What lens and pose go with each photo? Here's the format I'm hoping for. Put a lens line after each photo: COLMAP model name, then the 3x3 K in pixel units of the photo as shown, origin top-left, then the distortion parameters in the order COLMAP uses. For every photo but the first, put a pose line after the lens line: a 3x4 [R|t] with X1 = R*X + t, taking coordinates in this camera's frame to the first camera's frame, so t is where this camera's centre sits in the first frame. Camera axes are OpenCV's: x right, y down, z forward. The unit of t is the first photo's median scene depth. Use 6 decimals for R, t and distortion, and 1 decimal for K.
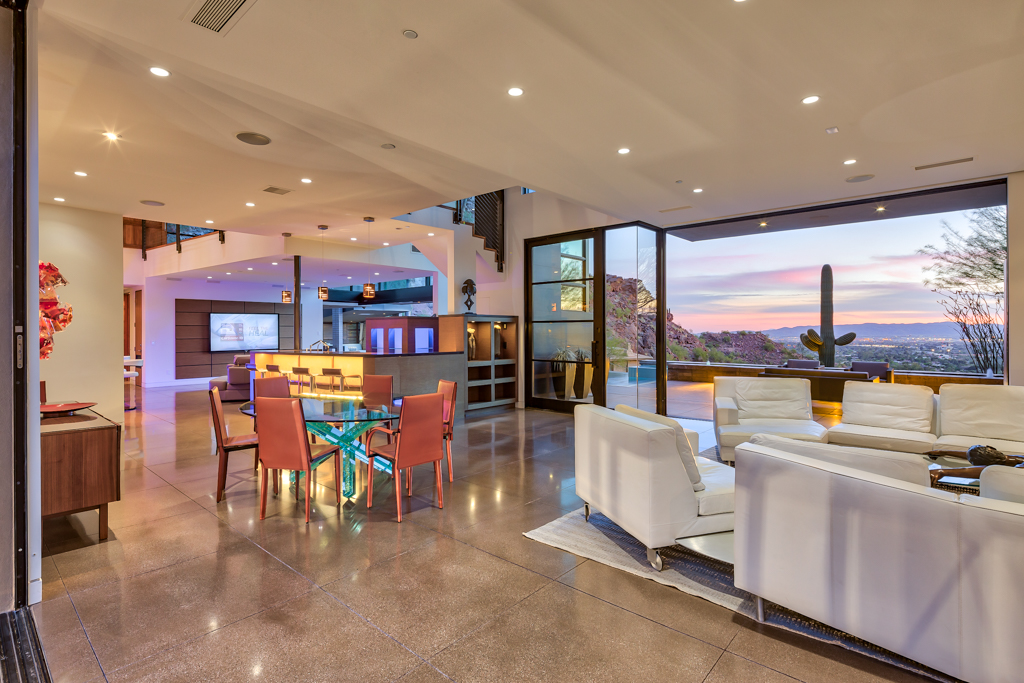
lens RADIAL K [[498.0, 0, 513.5], [0, 498.0, 332.2], [0, 0, 1]] dist [0.003597, -0.001280]
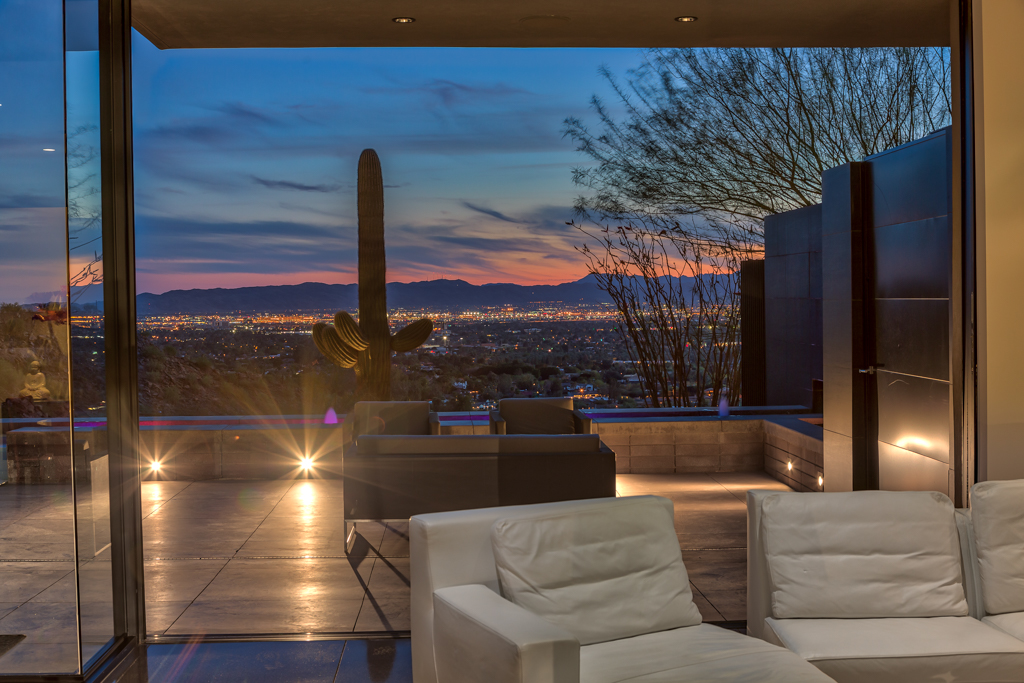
lens RADIAL K [[1363.7, 0, 512.0], [0, 1363.7, 341.5], [0, 0, 1]] dist [-0.031429, -0.016121]
pose [[0.717197, -0.033919, 0.696044, -0.073993], [0.018073, 0.999384, 0.030079, -0.024971], [-0.696636, -0.008993, 0.717368, 0.263025]]
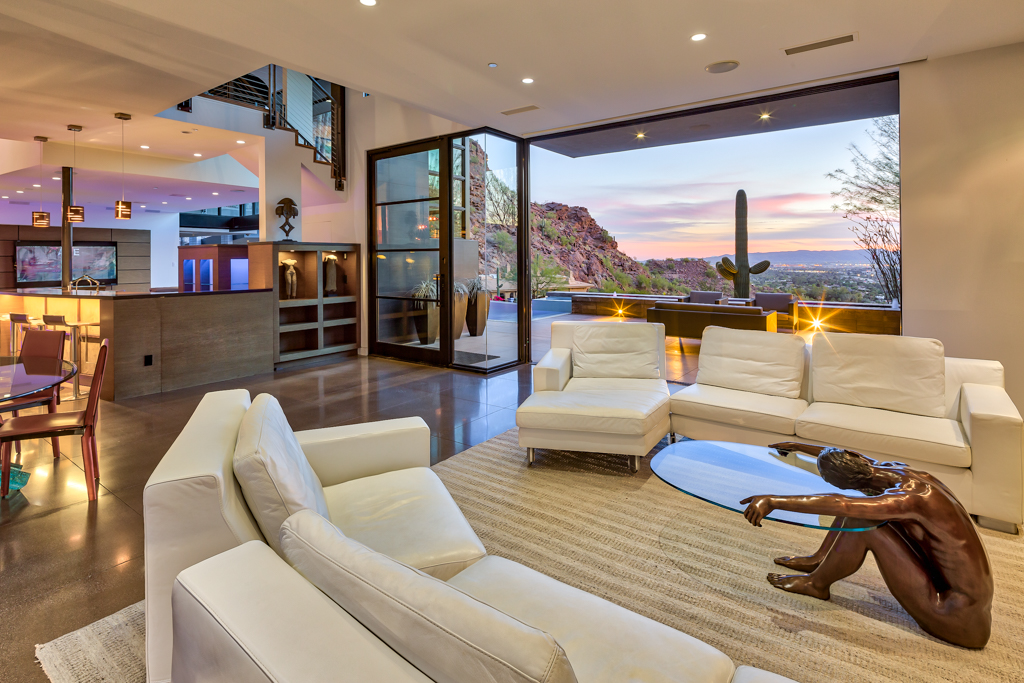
lens RADIAL K [[504.4, 0, 499.2], [0, 504.4, 259.0], [0, 0, 1]] dist [0.004951, 0.000420]
pose [[0.996447, -0.004087, 0.084120, 0.171663], [0.004322, 0.999987, -0.002608, -0.004114], [-0.084109, 0.002962, 0.996452, 0.149485]]
